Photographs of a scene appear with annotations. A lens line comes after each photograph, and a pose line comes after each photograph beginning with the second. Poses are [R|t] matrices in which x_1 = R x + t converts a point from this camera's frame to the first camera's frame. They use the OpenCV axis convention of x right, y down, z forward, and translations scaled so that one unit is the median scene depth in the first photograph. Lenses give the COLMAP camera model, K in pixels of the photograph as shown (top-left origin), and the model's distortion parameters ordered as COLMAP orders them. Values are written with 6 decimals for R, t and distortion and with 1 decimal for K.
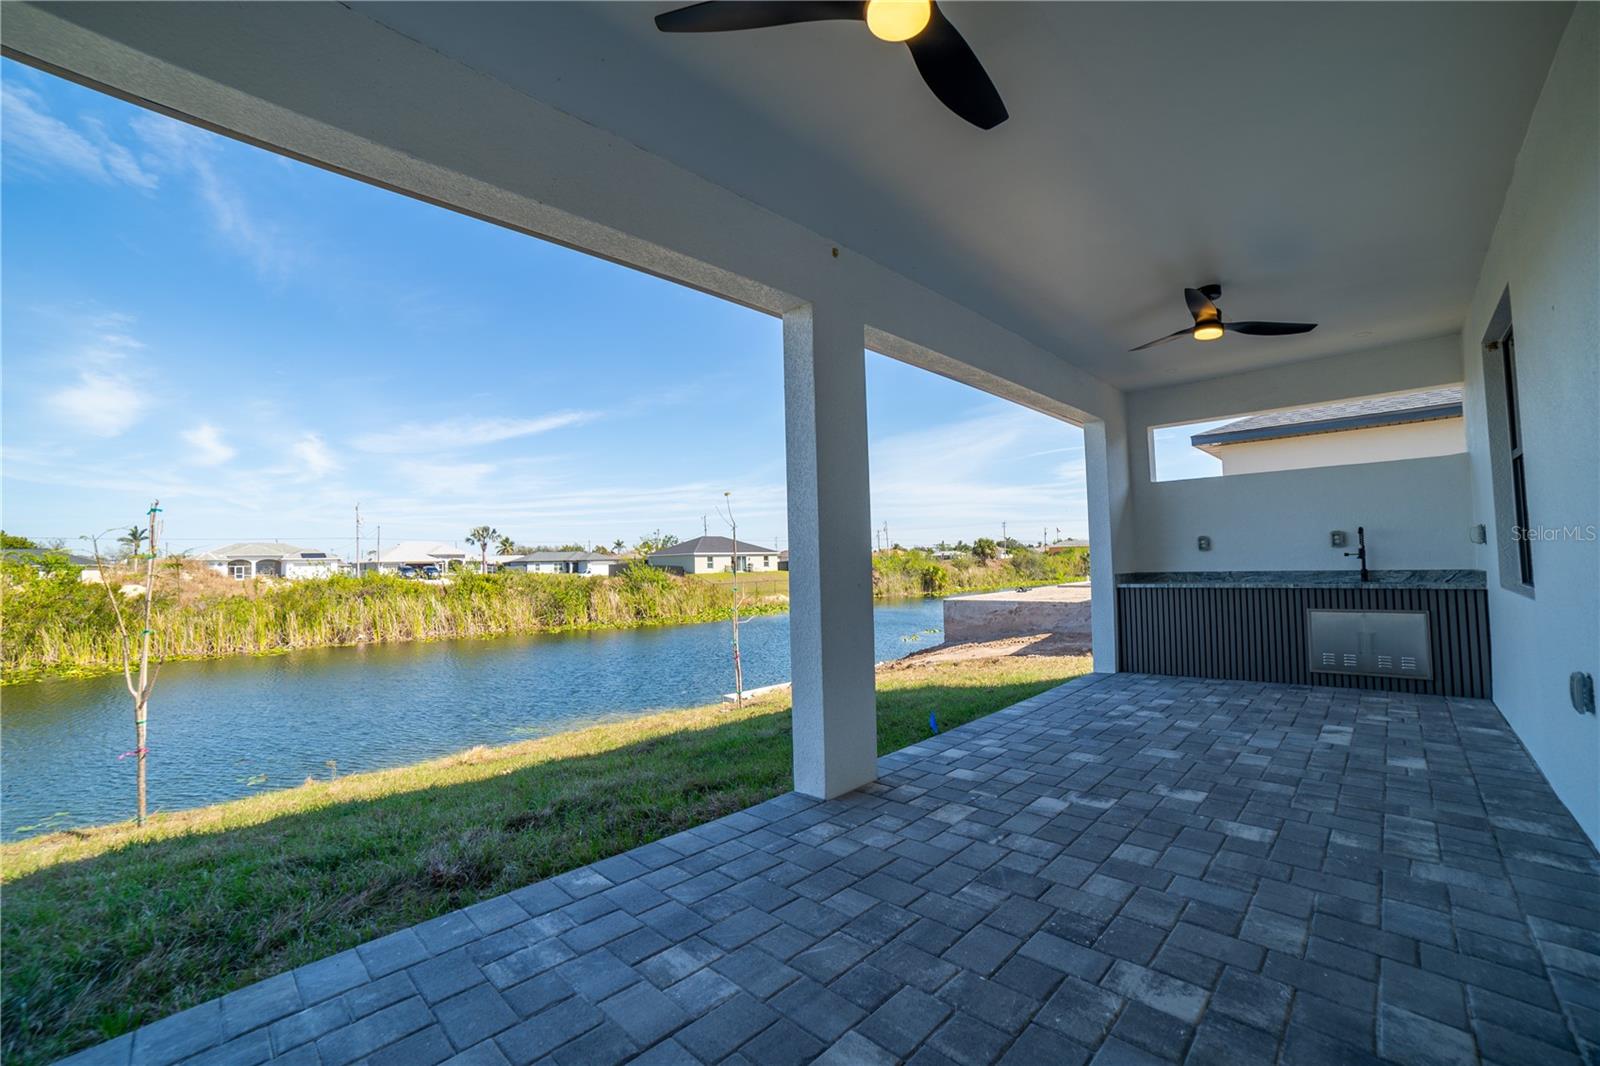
lens RADIAL K [[647.8, 0, 800.0], [0, 647.8, 533.0], [0, 0, 1]] dist [-0.104540, 0.039854]
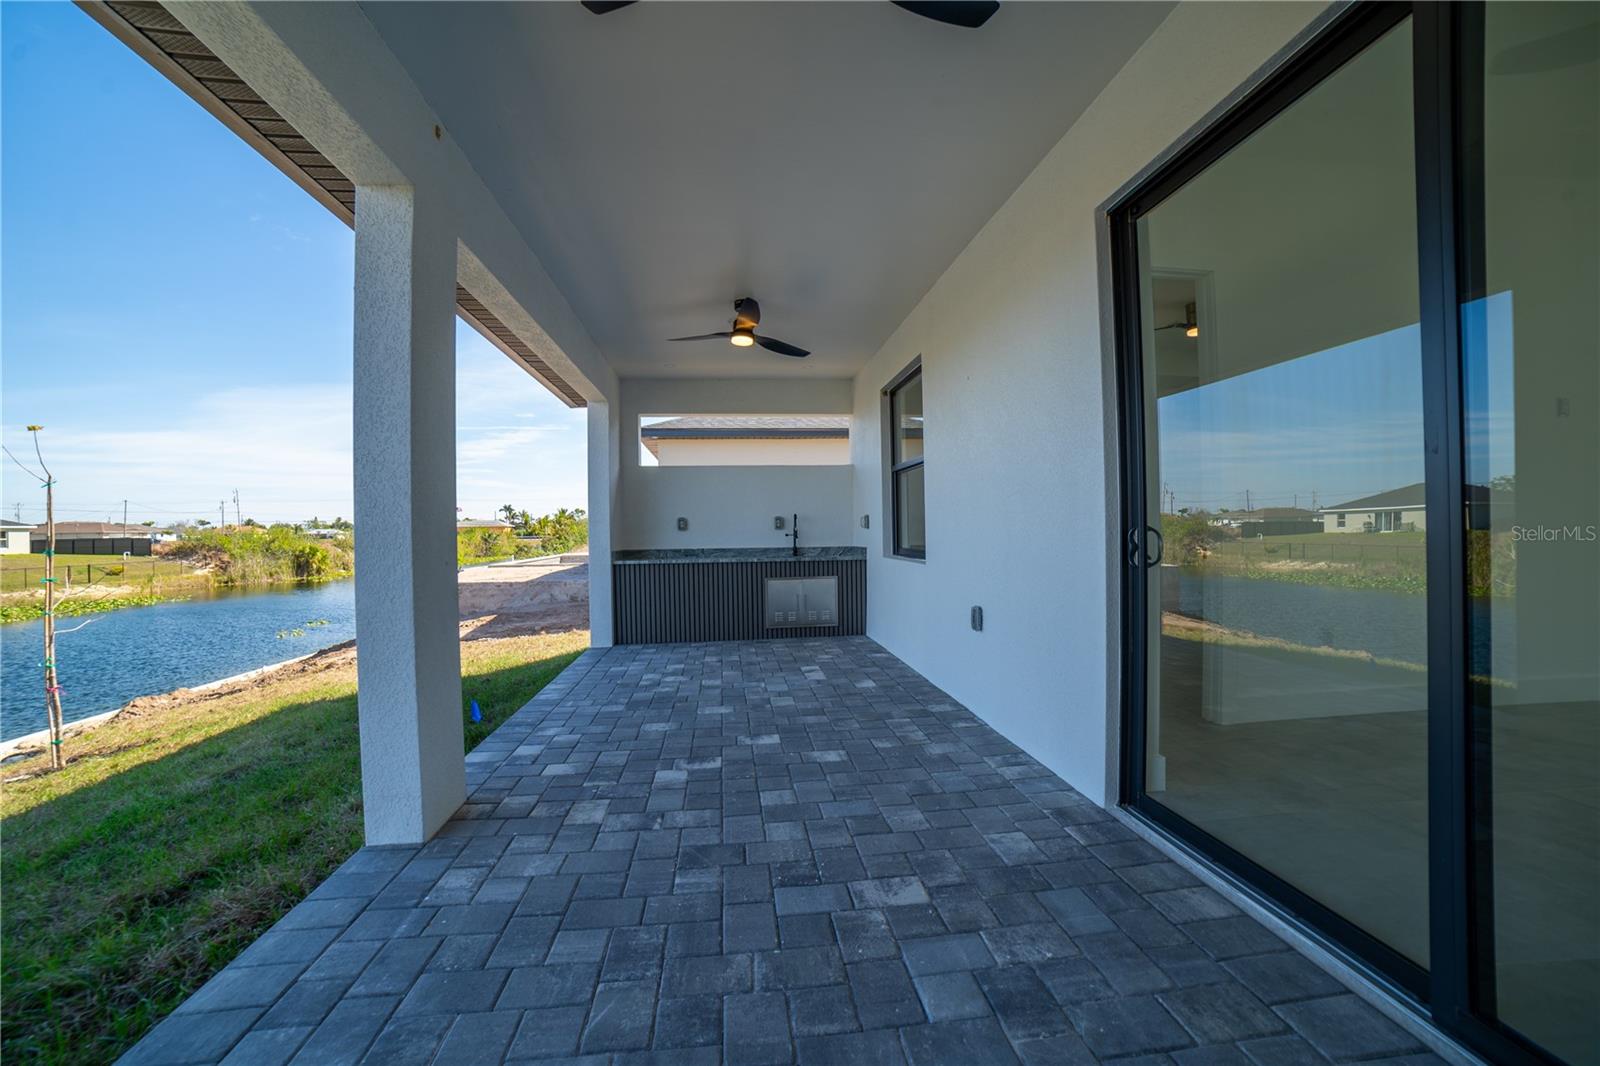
lens RADIAL K [[647.8, 0, 800.0], [0, 647.8, 533.0], [0, 0, 1]] dist [-0.104540, 0.039854]
pose [[0.642330, 0.011417, 0.766343, -0.186473], [-0.035185, 0.999274, 0.014604, 0.014232], [-0.765620, -0.036344, 0.642266, 0.145103]]
